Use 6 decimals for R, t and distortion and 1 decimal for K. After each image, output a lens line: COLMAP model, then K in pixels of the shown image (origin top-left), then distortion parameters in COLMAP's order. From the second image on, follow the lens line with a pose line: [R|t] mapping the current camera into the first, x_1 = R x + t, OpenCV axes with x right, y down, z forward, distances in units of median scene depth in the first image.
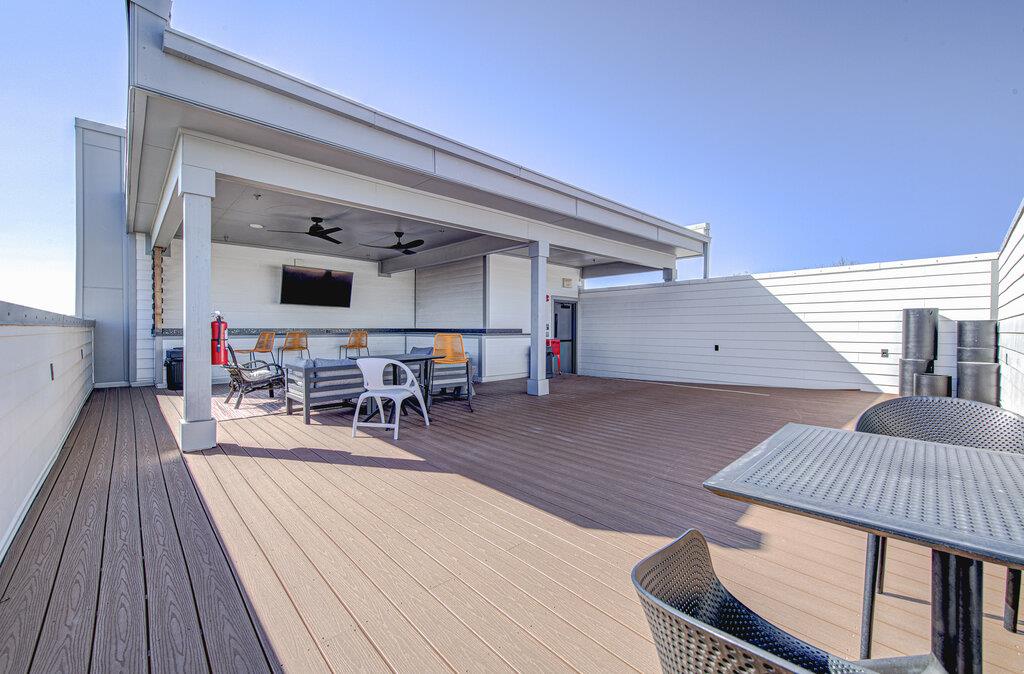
lens RADIAL K [[399.0, 0, 512.0], [0, 399.0, 337.0], [0, 0, 1]] dist [-0.000380, -0.000041]
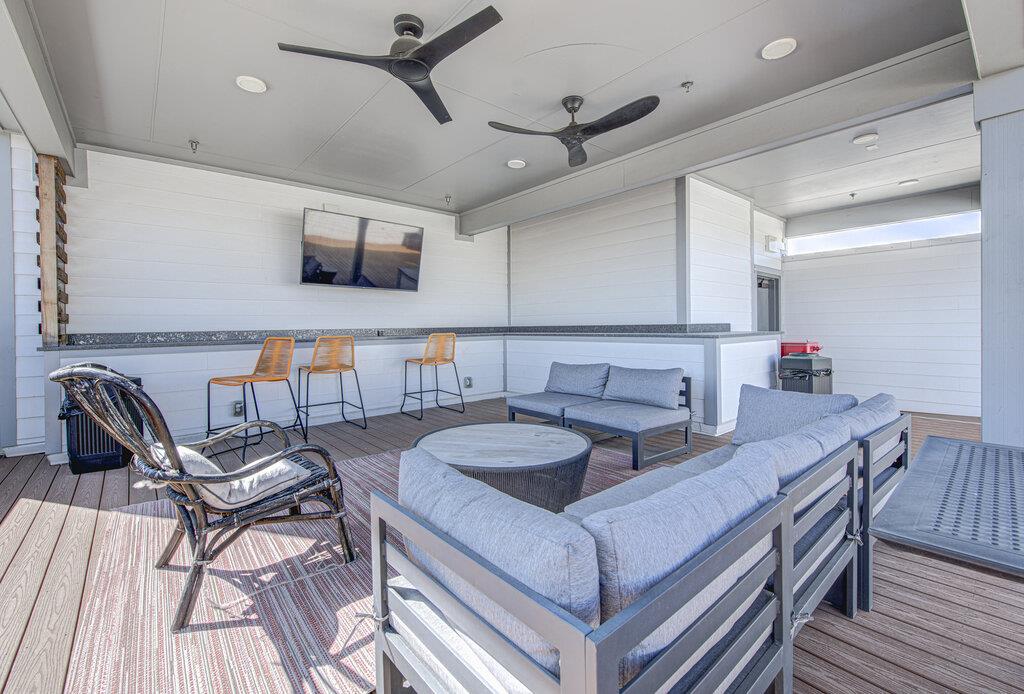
lens RADIAL K [[459.3, 0, 510.1], [0, 459.3, 334.0], [0, 0, 1]] dist [0.000698, 0.000128]
pose [[0.996980, -0.015249, -0.076145, -0.244350], [0.014889, 0.999875, -0.005286, -0.007740], [0.076216, 0.004136, 0.997083, 0.390786]]
